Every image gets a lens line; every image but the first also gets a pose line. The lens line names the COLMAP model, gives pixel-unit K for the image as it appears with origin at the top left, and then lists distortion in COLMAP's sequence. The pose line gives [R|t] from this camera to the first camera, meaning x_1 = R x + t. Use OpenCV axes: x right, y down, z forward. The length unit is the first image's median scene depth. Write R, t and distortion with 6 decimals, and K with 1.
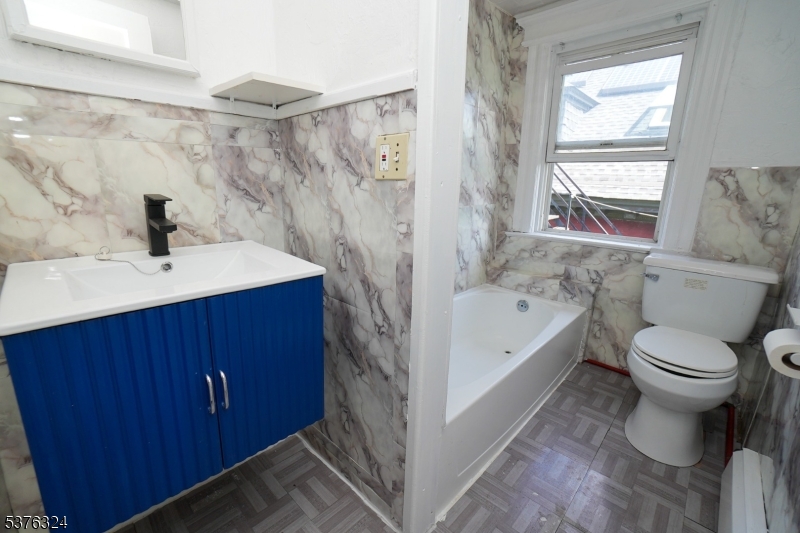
lens RADIAL K [[348.6, 0, 395.3], [0, 348.6, 262.8], [0, 0, 1]] dist [-0.040233, 0.012154]
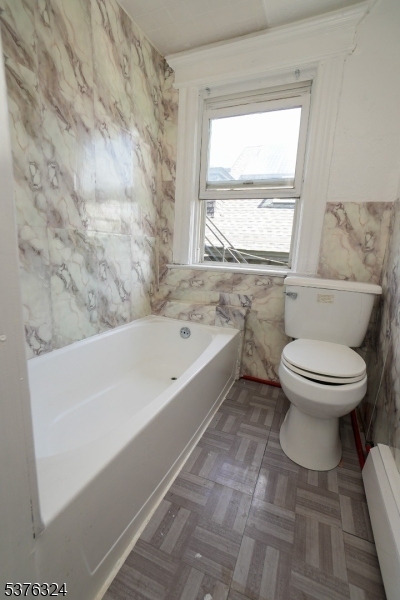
lens RADIAL K [[261.4, 0, 198.5], [0, 261.4, 303.0], [0, 0, 1]] dist [-0.040233, 0.012154]
pose [[0.935635, -0.042613, 0.350388, 0.186927], [0.051632, 0.998531, -0.016435, 0.069182], [-0.349173, 0.033469, 0.936460, 0.342375]]
